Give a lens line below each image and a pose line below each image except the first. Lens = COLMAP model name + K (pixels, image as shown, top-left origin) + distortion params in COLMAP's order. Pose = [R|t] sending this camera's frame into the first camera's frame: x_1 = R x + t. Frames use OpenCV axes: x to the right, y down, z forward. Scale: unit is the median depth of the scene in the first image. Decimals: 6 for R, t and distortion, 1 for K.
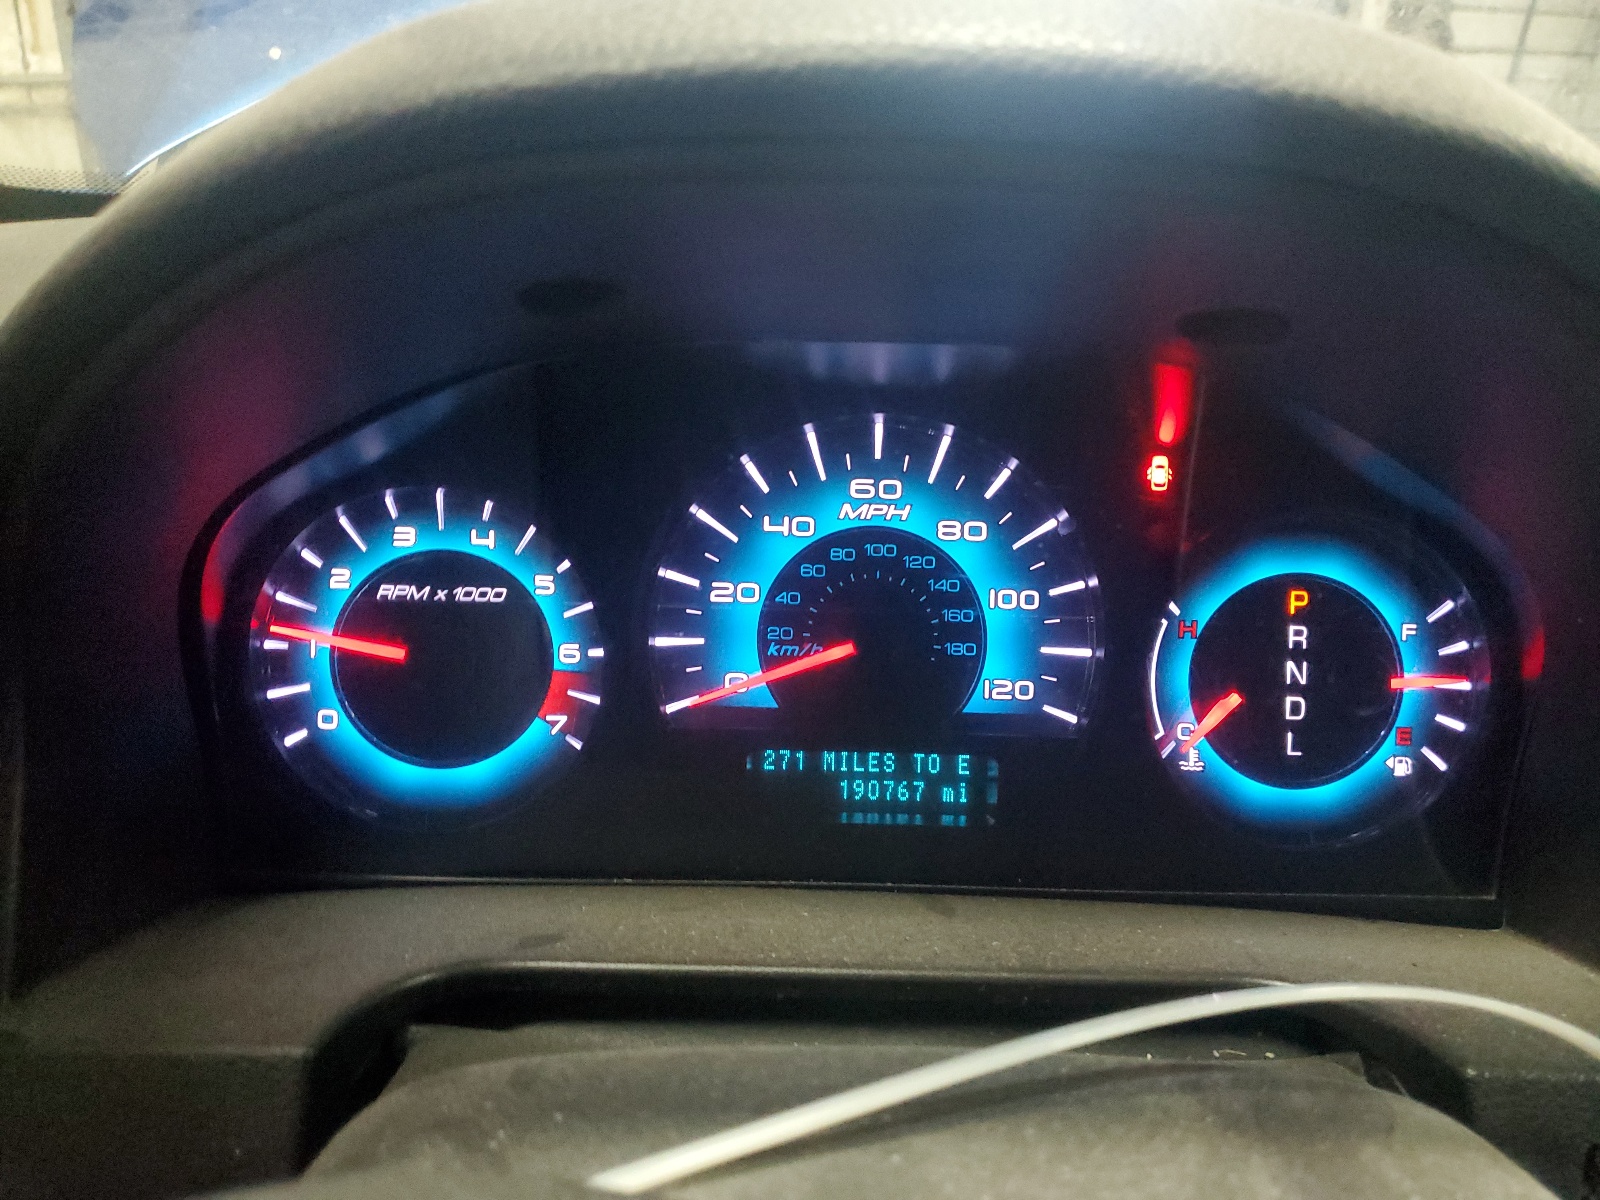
lens RADIAL K [[1222.1, 0, 798.2], [0, 1222.1, 601.3], [0, 0, 1]] dist [0.000857, -0.001918]
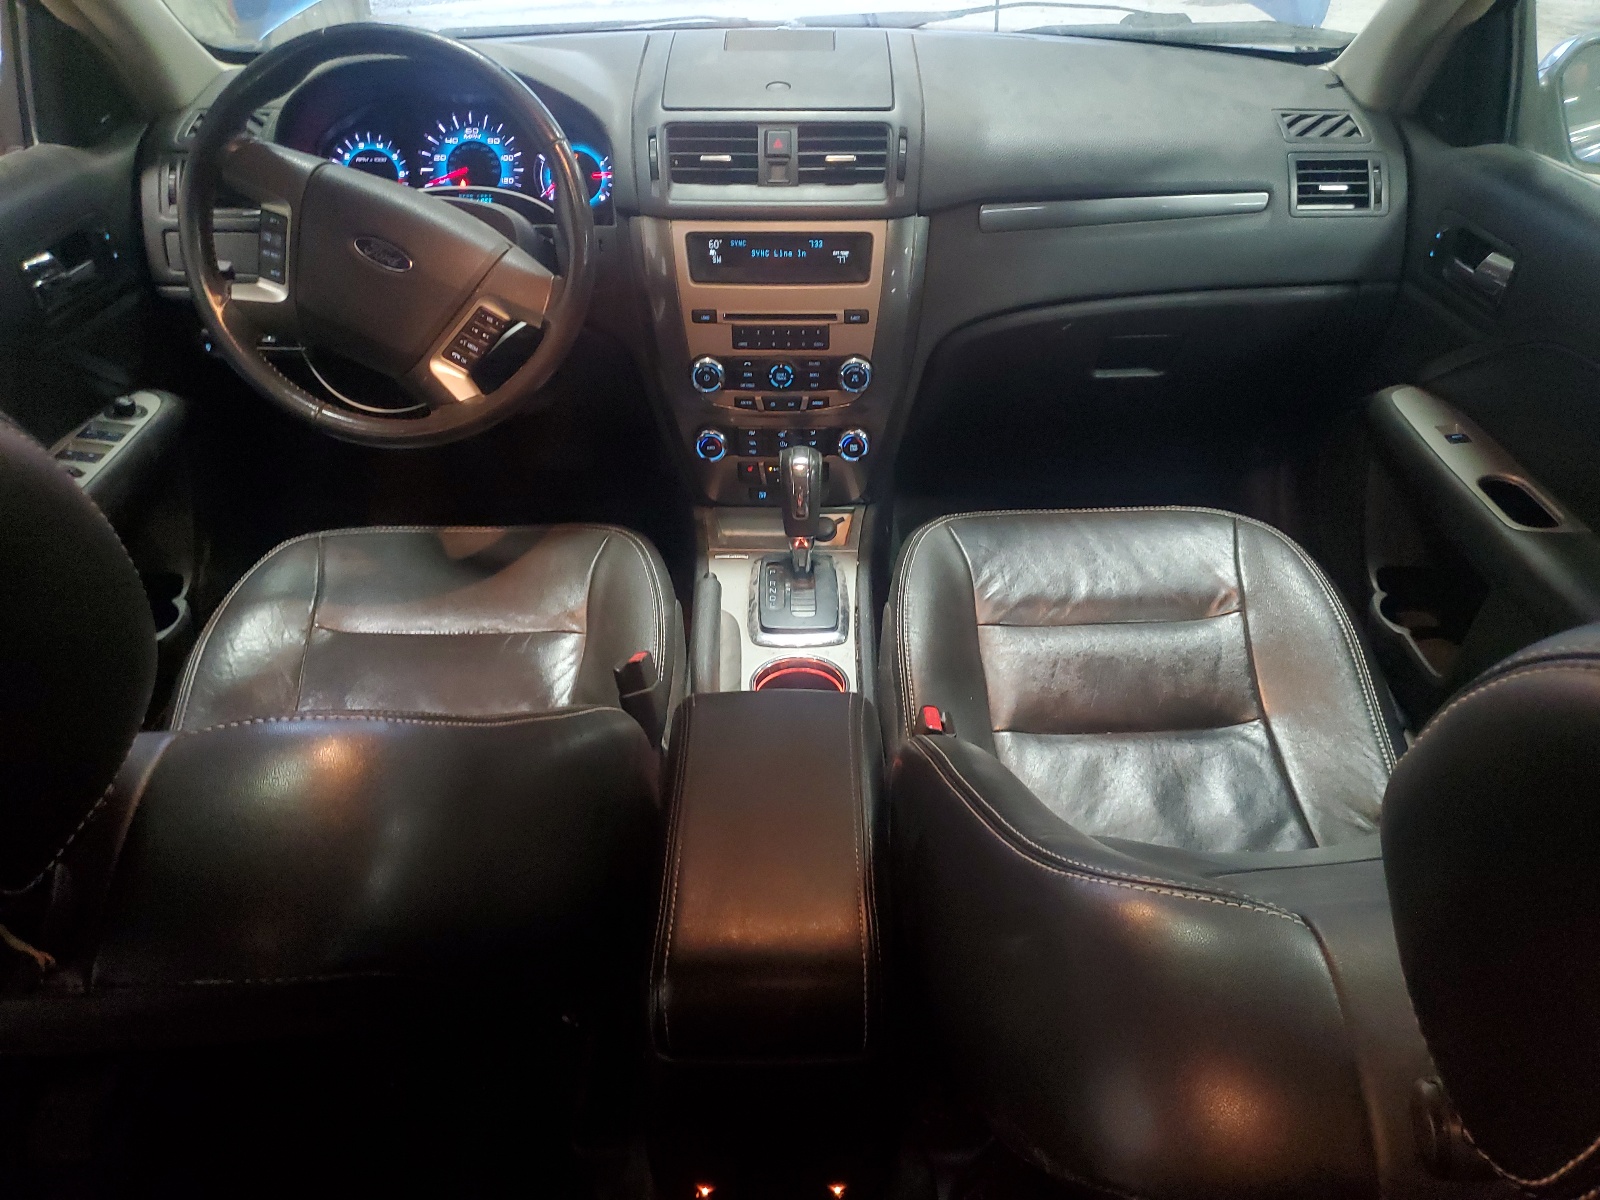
lens RADIAL K [[1222.1, 0, 801.4], [0, 1222.1, 597.0], [0, 0, 1]] dist [0.000857, -0.001918]
pose [[0.999478, -0.016922, -0.027523, 1.285035], [0.022152, 0.979036, 0.202478, 0.650893], [0.023520, -0.202982, 0.978900, -3.406545]]
